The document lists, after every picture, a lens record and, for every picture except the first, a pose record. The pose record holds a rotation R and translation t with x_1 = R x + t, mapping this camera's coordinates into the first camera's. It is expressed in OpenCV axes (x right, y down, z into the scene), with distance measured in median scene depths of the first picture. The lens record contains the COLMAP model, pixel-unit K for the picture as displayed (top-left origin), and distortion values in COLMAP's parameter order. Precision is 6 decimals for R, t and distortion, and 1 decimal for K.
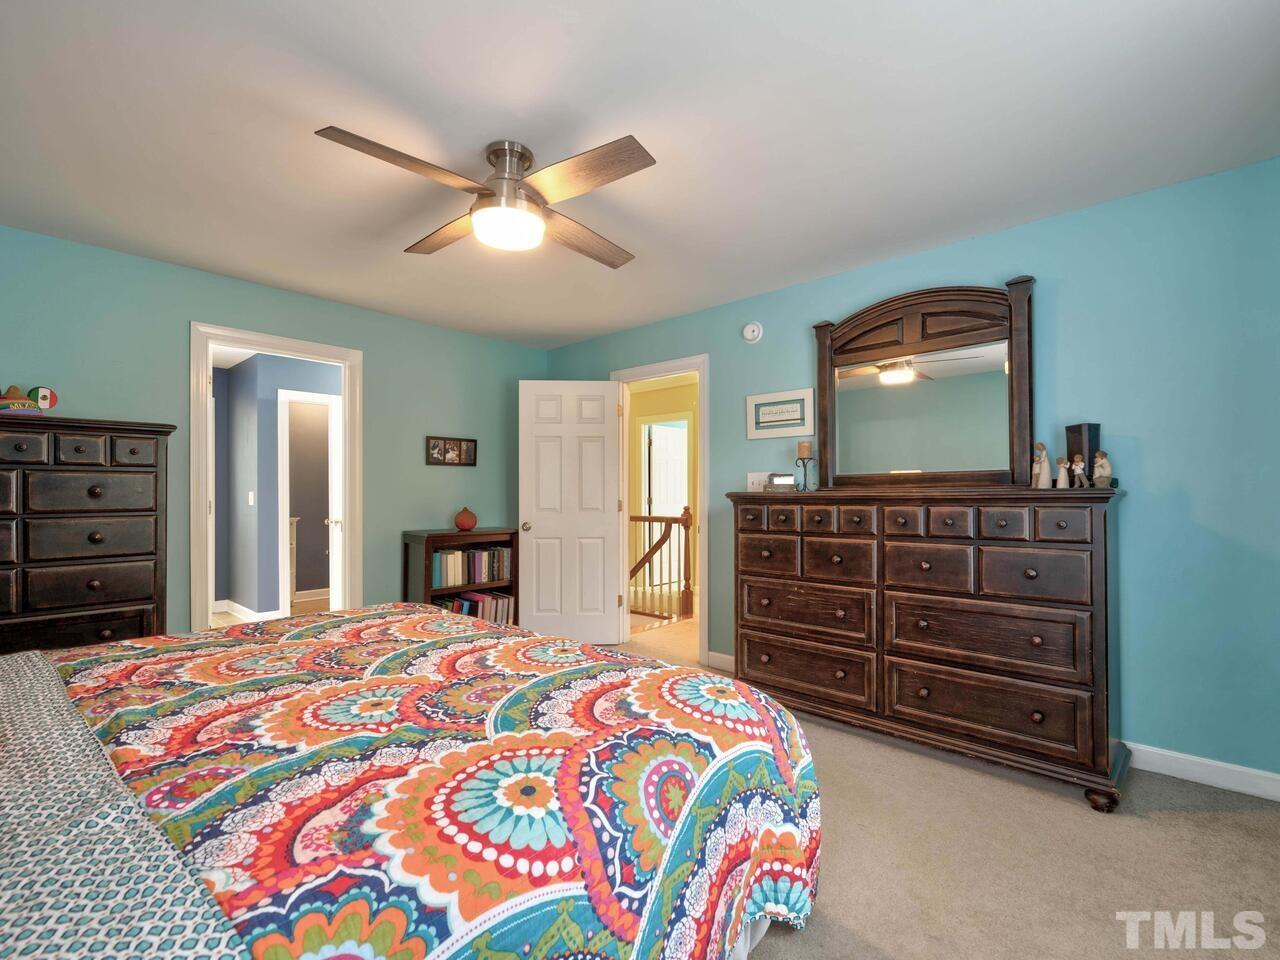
lens RADIAL K [[553.9, 0, 640.0], [0, 553.9, 480.0], [0, 0, 1]] dist [-0.000924, -0.000065]
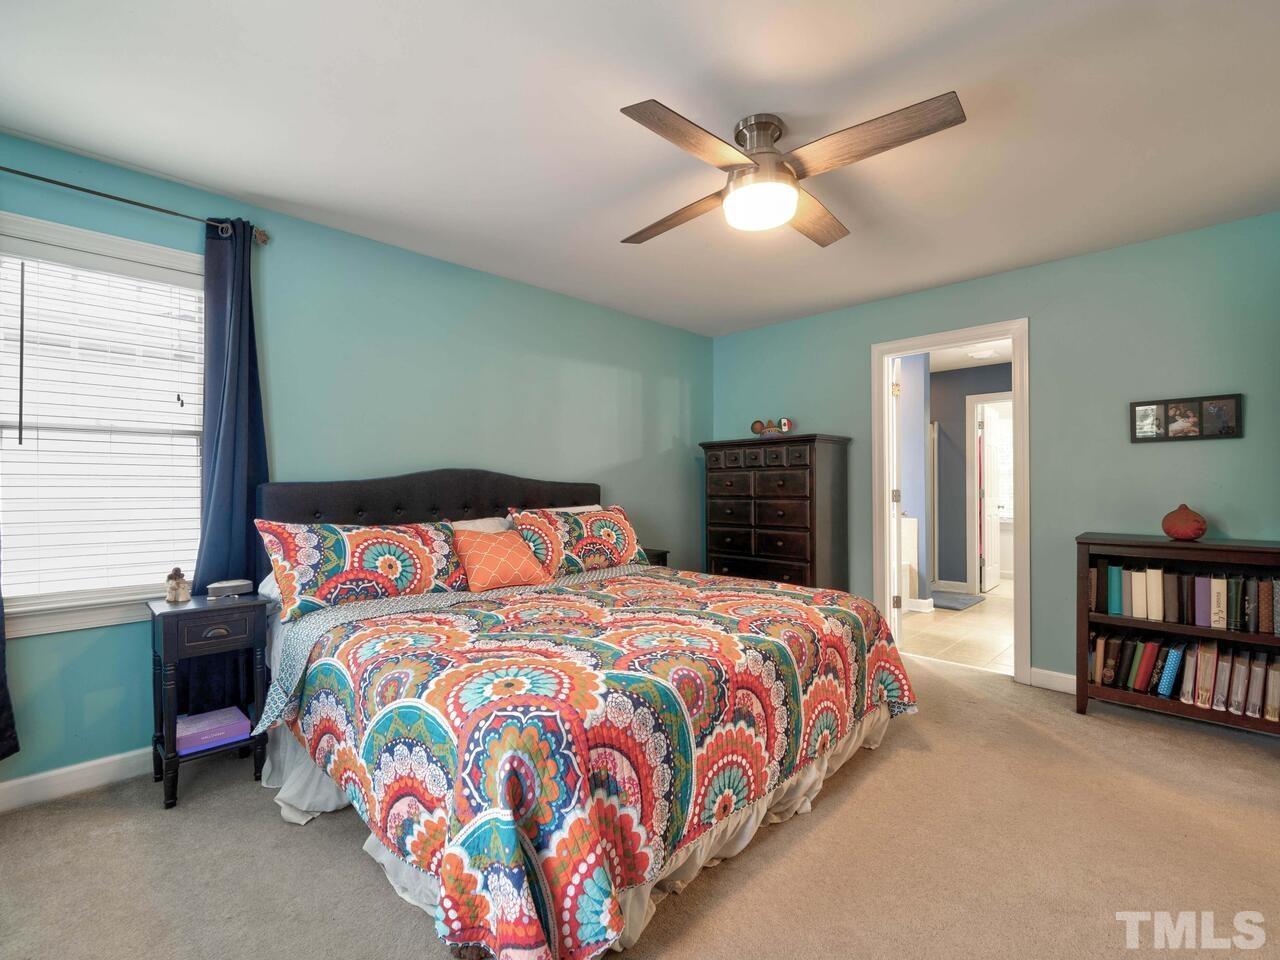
lens RADIAL K [[533.0, 0, 640.0], [0, 533.0, 480.0], [0, 0, 1]] dist [-0.037253, 0.000014]
pose [[-0.095721, 0.004865, -0.995396, 0.358256], [0.027413, 0.999622, 0.002249, 0.001801], [0.995031, -0.027072, -0.095818, 0.454553]]
